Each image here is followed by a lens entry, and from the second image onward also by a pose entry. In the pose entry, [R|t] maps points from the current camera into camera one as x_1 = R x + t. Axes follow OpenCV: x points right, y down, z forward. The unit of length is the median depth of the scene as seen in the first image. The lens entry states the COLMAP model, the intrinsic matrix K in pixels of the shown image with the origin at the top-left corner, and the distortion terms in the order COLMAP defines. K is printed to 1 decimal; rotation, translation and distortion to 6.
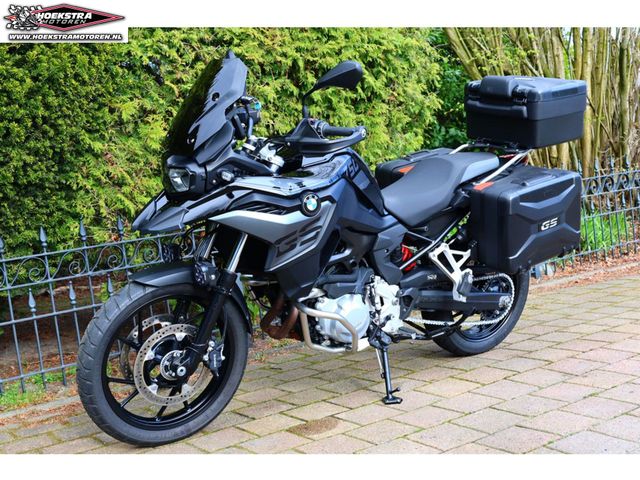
lens RADIAL K [[808.8, 0, 320.0], [0, 808.8, 240.0], [0, 0, 1]] dist [0.005233, -0.016511]
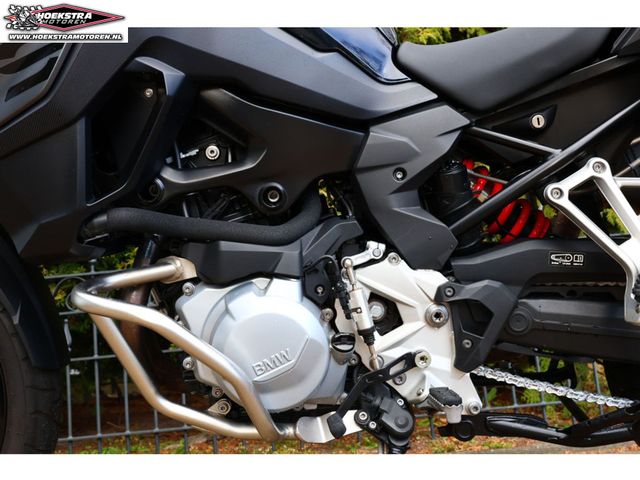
lens RADIAL K [[711.2, 0, 320.0], [0, 711.2, 240.0], [0, 0, 1]] dist [0.002008, 0.004399]
pose [[0.829327, -0.044771, -0.556966, 0.228591], [-0.056120, 0.985070, -0.162748, 0.096887], [0.555938, 0.166229, 0.814433, 0.708078]]
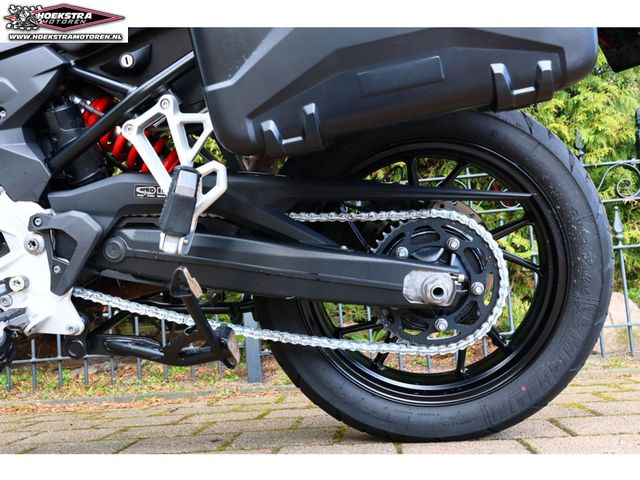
lens RADIAL K [[711.2, 0, 320.0], [0, 711.2, 240.0], [0, 0, 1]] dist [0.002008, 0.004399]
pose [[0.777737, 0.000516, -0.628590, 0.418987], [-0.068163, 0.994172, -0.083520, 0.093161], [0.624883, 0.107803, 0.773239, 0.820640]]
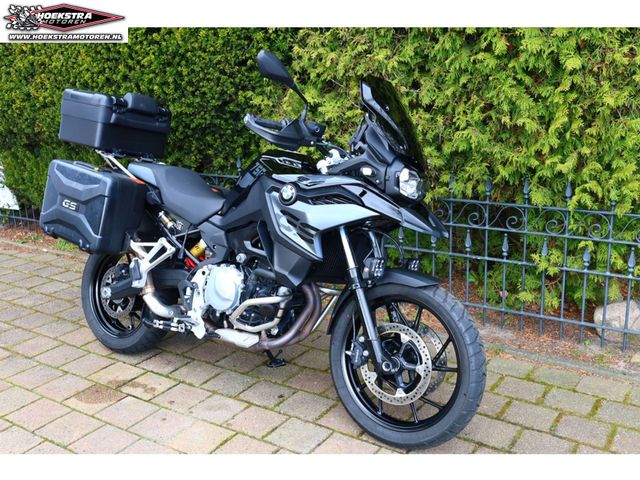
lens RADIAL K [[674.0, 0, 320.0], [0, 674.0, 240.0], [0, 0, 1]] dist [-0.003296, 0.014157]
pose [[0.380360, 0.344503, -0.858280, 0.821718], [-0.081826, 0.936928, 0.339809, -0.323657], [0.921212, -0.059020, 0.384559, 0.839042]]
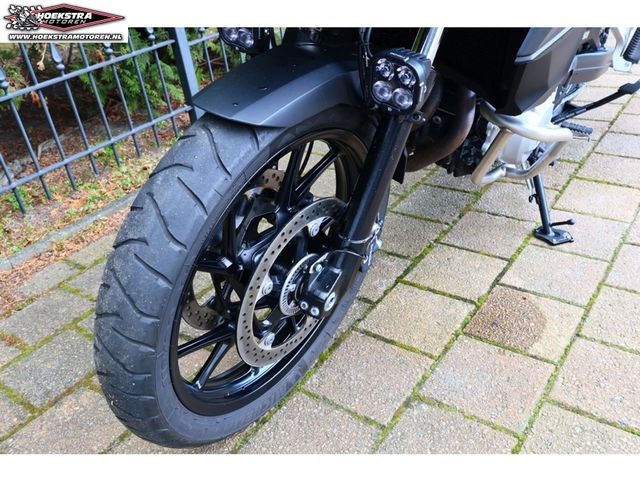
lens RADIAL K [[578.1, 0, 320.0], [0, 578.1, 240.0], [0, 0, 1]] dist [0.008557, 0.005119]
pose [[0.942551, -0.159674, 0.293431, -0.228130], [0.023406, 0.907780, 0.418794, -0.004231], [-0.333241, -0.387866, 0.859366, 0.631692]]
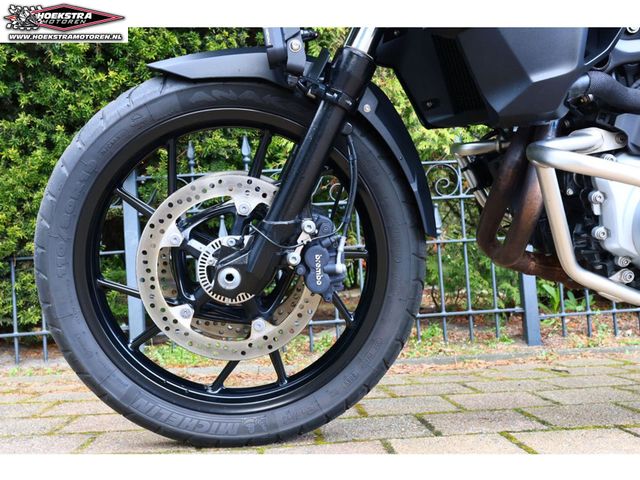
lens RADIAL K [[671.2, 0, 320.0], [0, 671.2, 240.0], [0, 0, 1]] dist [-0.004612, 0.003235]
pose [[0.860880, 0.041069, -0.507147, 0.044626], [-0.085174, 0.994304, -0.064064, 0.137440], [0.501628, 0.098347, 0.859475, 0.610710]]
